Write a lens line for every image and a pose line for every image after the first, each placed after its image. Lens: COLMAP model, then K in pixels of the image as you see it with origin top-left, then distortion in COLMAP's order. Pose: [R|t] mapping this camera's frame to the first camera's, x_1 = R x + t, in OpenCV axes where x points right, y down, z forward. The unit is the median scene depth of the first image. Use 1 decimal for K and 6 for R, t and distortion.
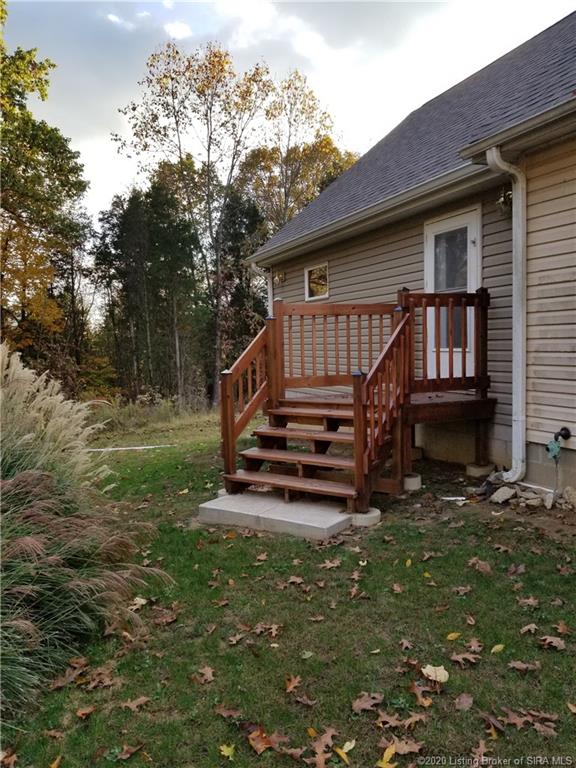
lens RADIAL K [[604.7, 0, 292.3], [0, 604.7, 386.1], [0, 0, 1]] dist [-0.003849, -0.007493]
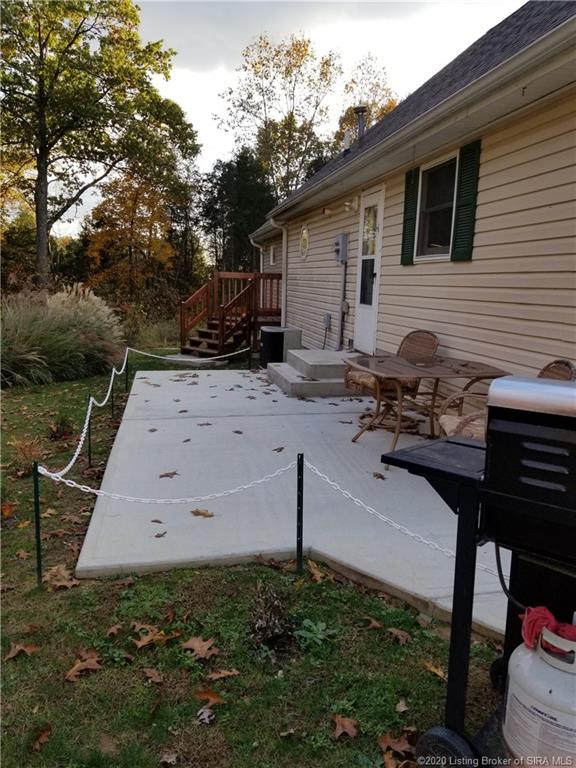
lens RADIAL K [[604.7, 0, 289.1], [0, 604.7, 381.8], [0, 0, 1]] dist [-0.003849, -0.007493]
pose [[0.974614, 0.079736, -0.209211, 0.154080], [-0.058980, 0.992864, 0.103647, 0.002925], [0.215983, -0.088677, 0.972362, -0.232738]]
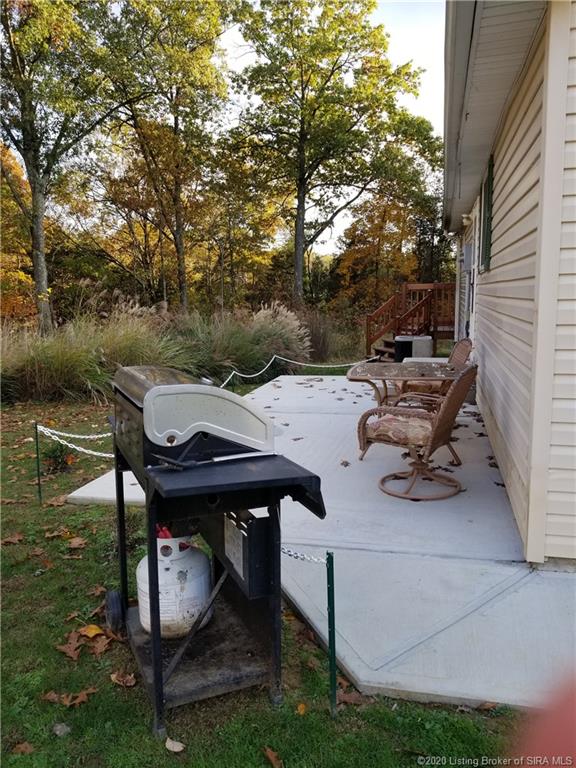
lens RADIAL K [[604.7, 0, 292.0], [0, 604.7, 385.9], [0, 0, 1]] dist [-0.003849, -0.007493]
pose [[0.789331, 0.098665, -0.605989, 0.228020], [-0.037553, 0.992914, 0.112748, -0.000293], [0.612819, -0.066239, 0.787442, -0.229132]]
